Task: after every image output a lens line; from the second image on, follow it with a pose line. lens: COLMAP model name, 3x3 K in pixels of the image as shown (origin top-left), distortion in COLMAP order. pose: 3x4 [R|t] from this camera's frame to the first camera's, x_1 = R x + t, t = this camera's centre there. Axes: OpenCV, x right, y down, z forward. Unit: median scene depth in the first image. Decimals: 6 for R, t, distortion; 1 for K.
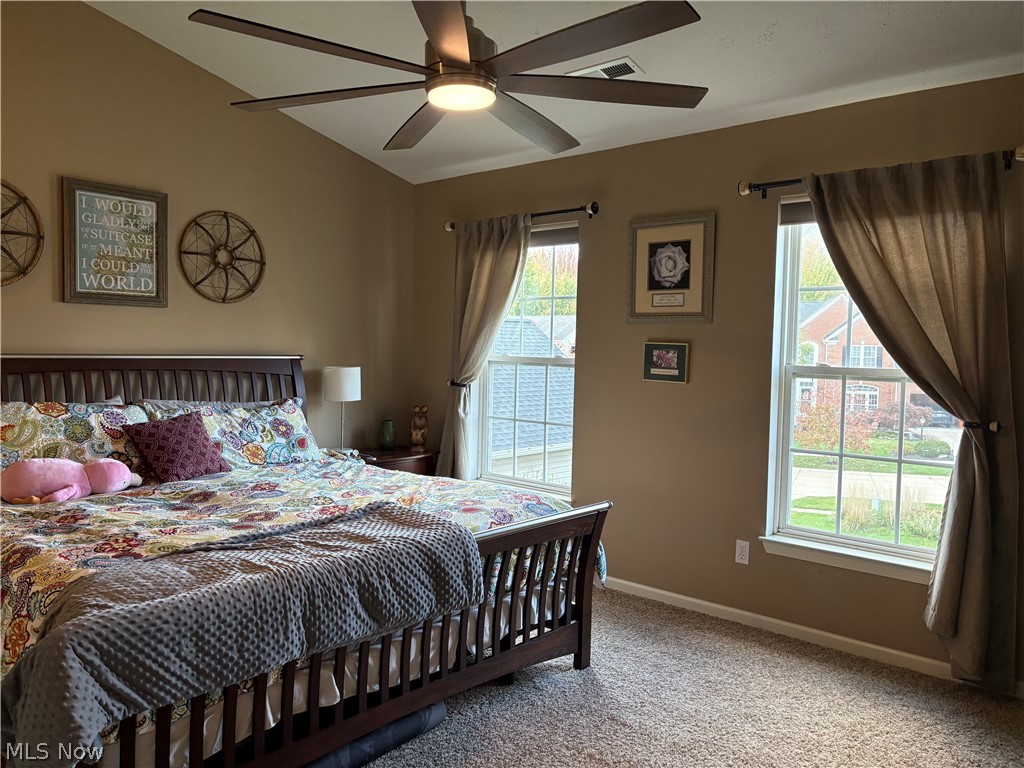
lens RADIAL K [[777.3, 0, 521.4], [0, 777.3, 383.3], [0, 0, 1]] dist [0.041298, -0.043146]
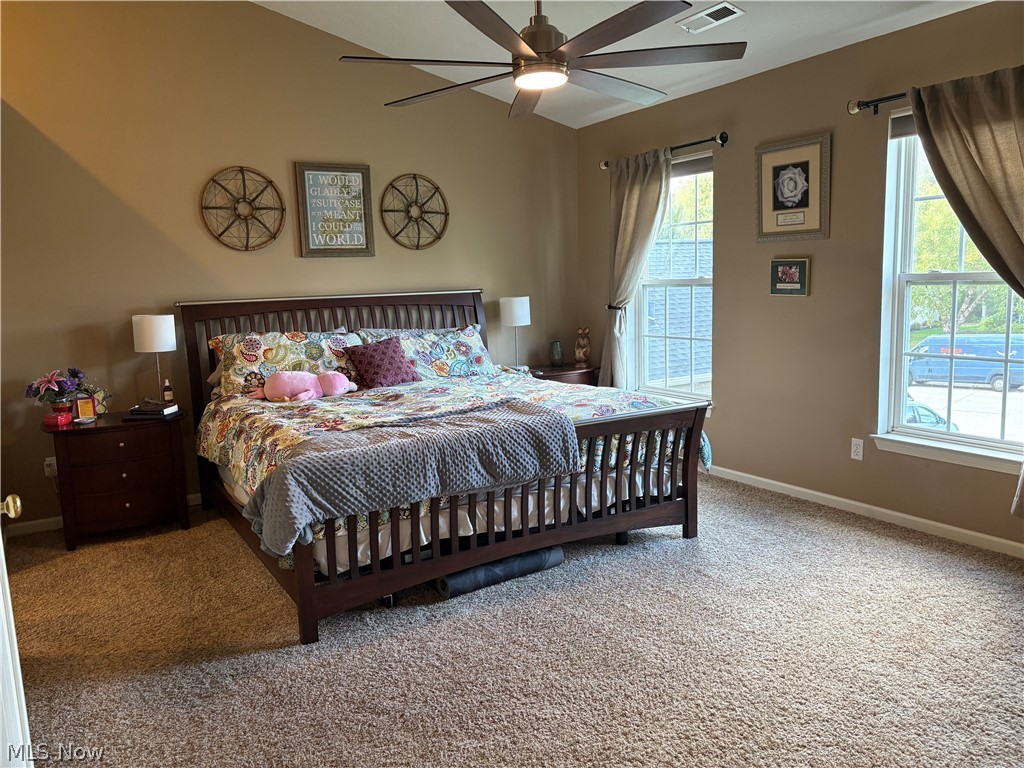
lens RADIAL K [[777.3, 0, 513.8], [0, 777.3, 377.7], [0, 0, 1]] dist [0.041298, -0.043146]
pose [[0.952333, -0.015852, -0.304647, 0.164035], [0.041216, 0.996178, 0.077008, 0.013588], [0.302262, -0.085894, 0.949347, -0.172670]]
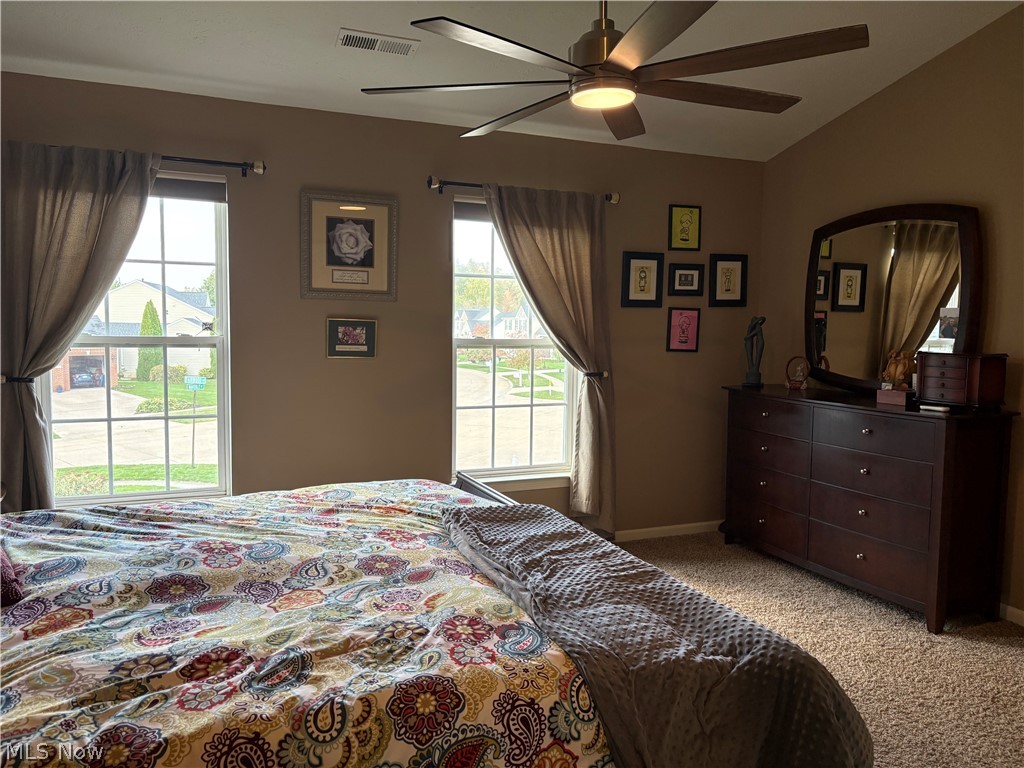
lens RADIAL K [[777.3, 0, 504.4], [0, 777.3, 386.6], [0, 0, 1]] dist [0.041298, -0.043146]
pose [[0.423983, -0.089362, 0.901251, -0.708778], [0.040290, 0.995996, 0.079803, -0.041605], [-0.904773, 0.002476, 0.425886, 0.428063]]
